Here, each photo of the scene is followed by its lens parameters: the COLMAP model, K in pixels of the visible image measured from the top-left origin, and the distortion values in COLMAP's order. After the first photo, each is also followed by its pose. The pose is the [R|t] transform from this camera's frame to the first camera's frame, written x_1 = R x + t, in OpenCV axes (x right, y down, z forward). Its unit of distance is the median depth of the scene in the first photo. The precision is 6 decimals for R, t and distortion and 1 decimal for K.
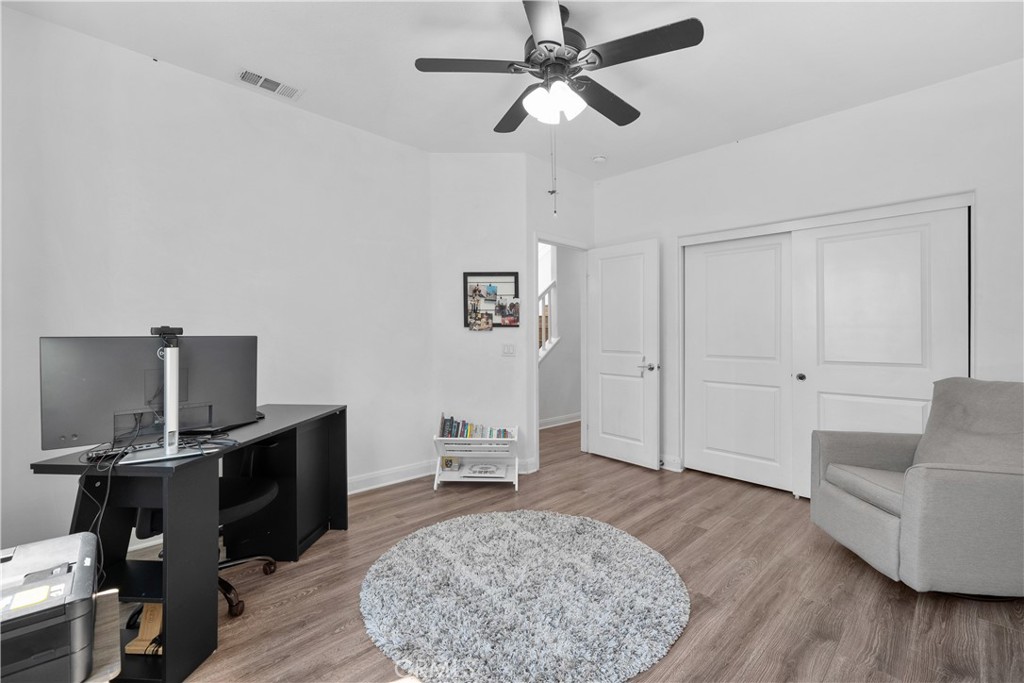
lens RADIAL K [[443.6, 0, 512.4], [0, 443.6, 339.1], [0, 0, 1]] dist [-0.004039, -0.000309]
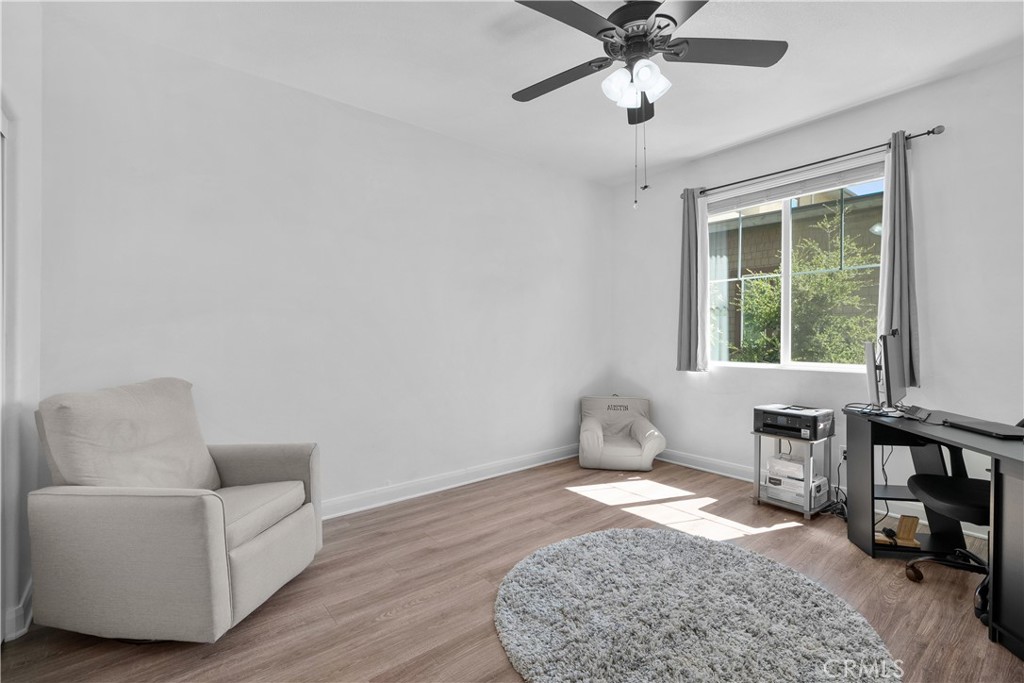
lens RADIAL K [[443.6, 0, 510.8], [0, 443.6, 338.6], [0, 0, 1]] dist [-0.004039, -0.000309]
pose [[-0.995149, -0.003152, 0.098326, 0.276531], [-0.001309, 0.999822, 0.018805, -0.019858], [-0.098367, 0.018585, -0.994977, 2.040581]]
